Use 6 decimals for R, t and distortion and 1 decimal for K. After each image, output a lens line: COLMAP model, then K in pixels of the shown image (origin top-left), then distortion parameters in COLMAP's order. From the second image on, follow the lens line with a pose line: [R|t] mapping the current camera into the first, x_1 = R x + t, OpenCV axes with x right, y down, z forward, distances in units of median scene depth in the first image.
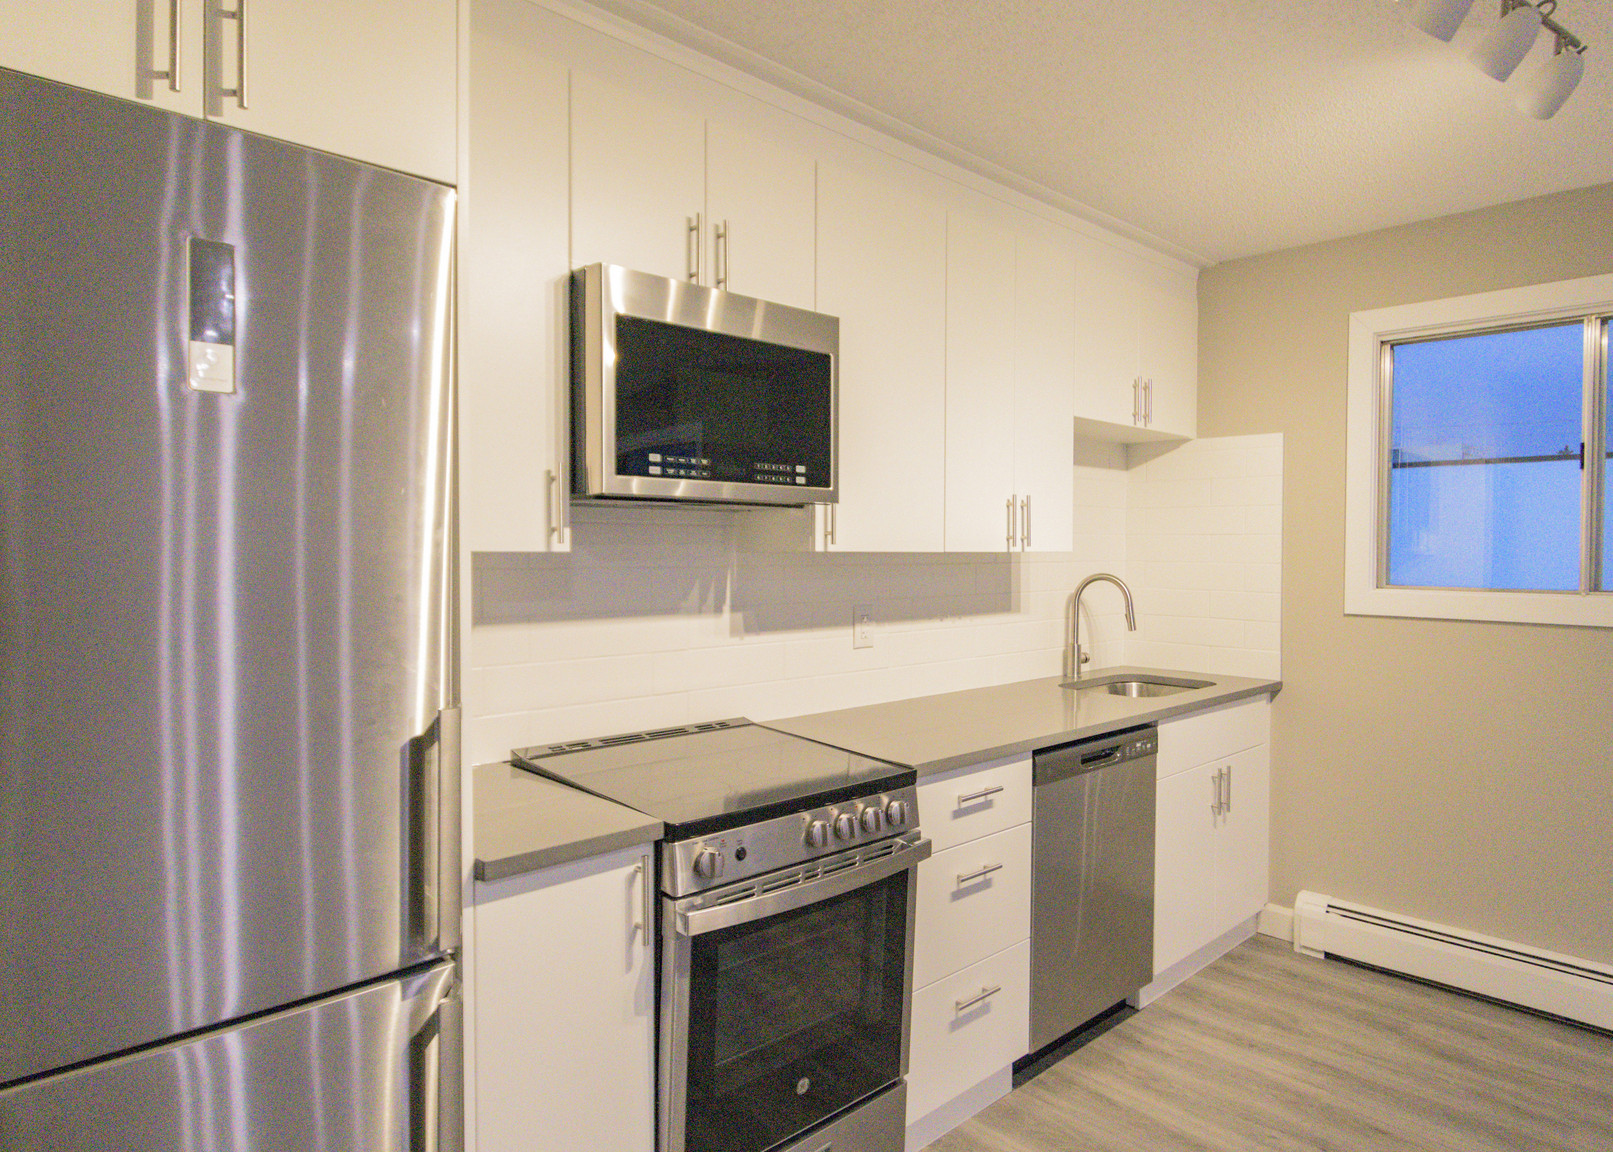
lens RADIAL K [[1005.8, 0, 812.6], [0, 1005.8, 579.9], [0, 0, 1]] dist [-0.004088, -0.002533]
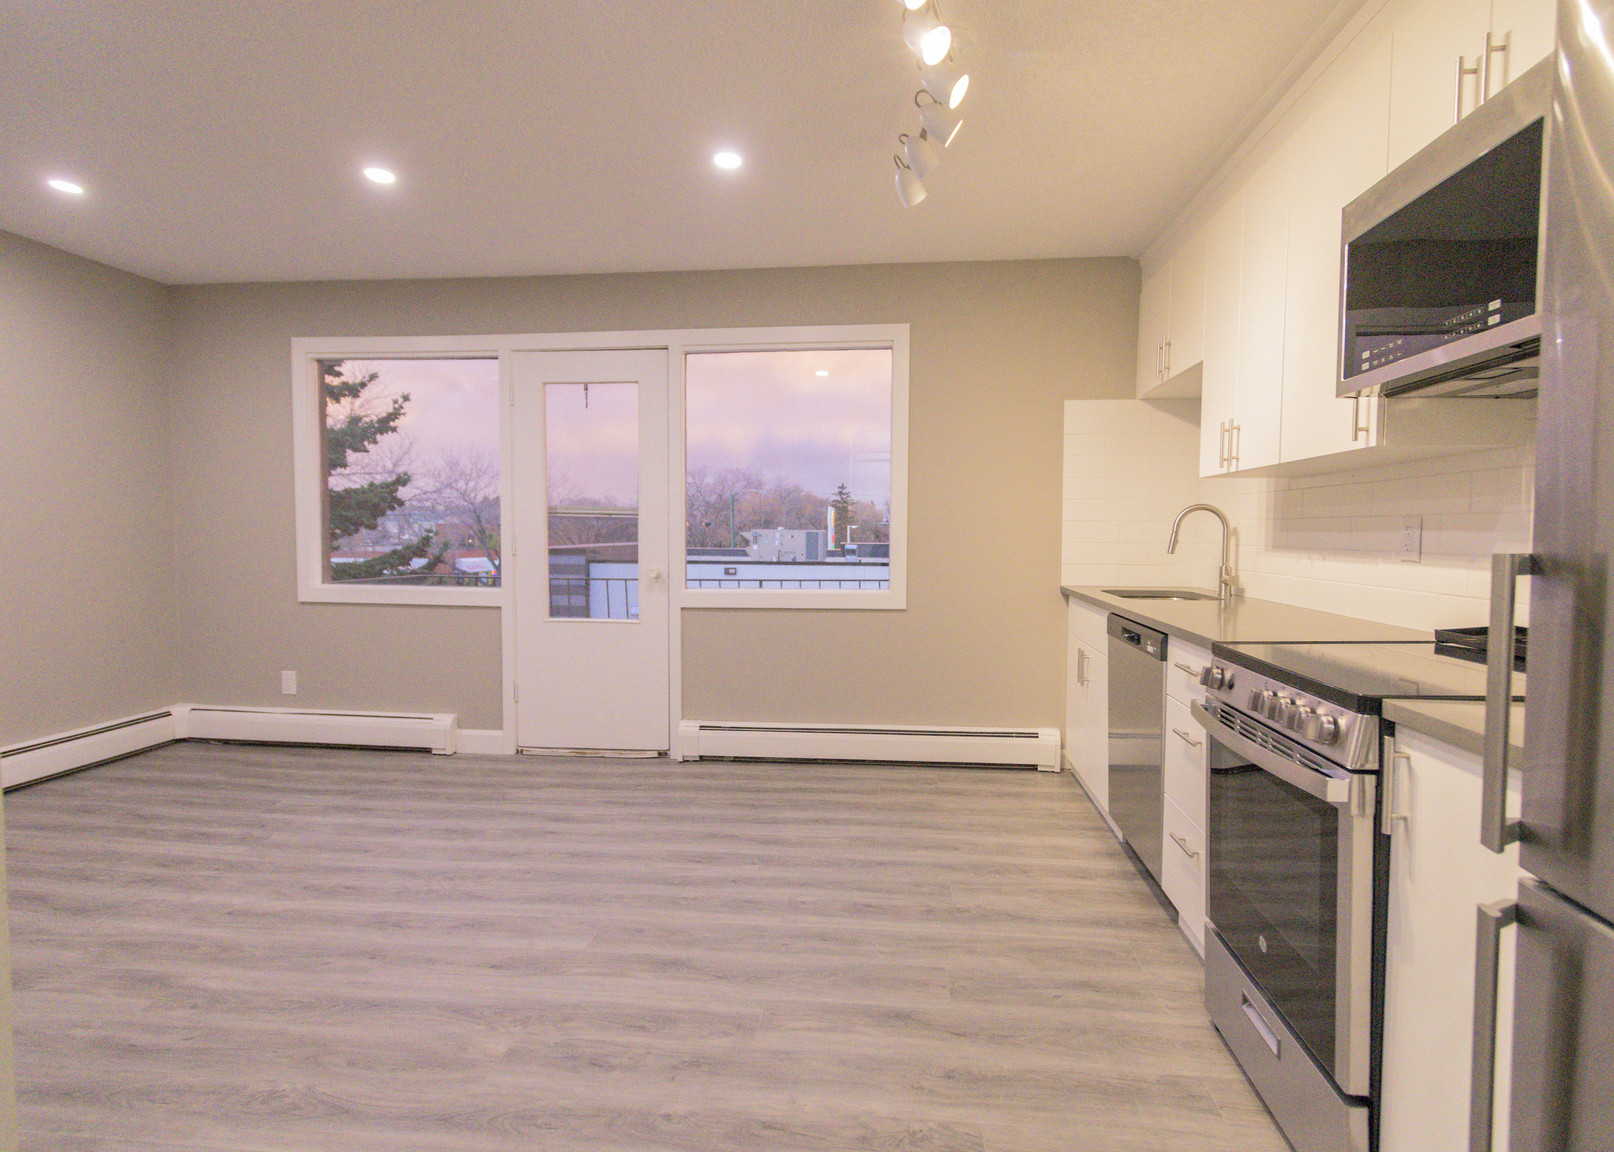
lens RADIAL K [[797.1, 0, 809.9], [0, 797.1, 572.9], [0, 0, 1]] dist [0.037018, 0.000643]
pose [[-0.762404, 0.024983, -0.646618, 0.796096], [-0.028747, 0.996960, 0.072414, 0.062875], [0.646462, 0.073797, -0.759369, 1.154700]]
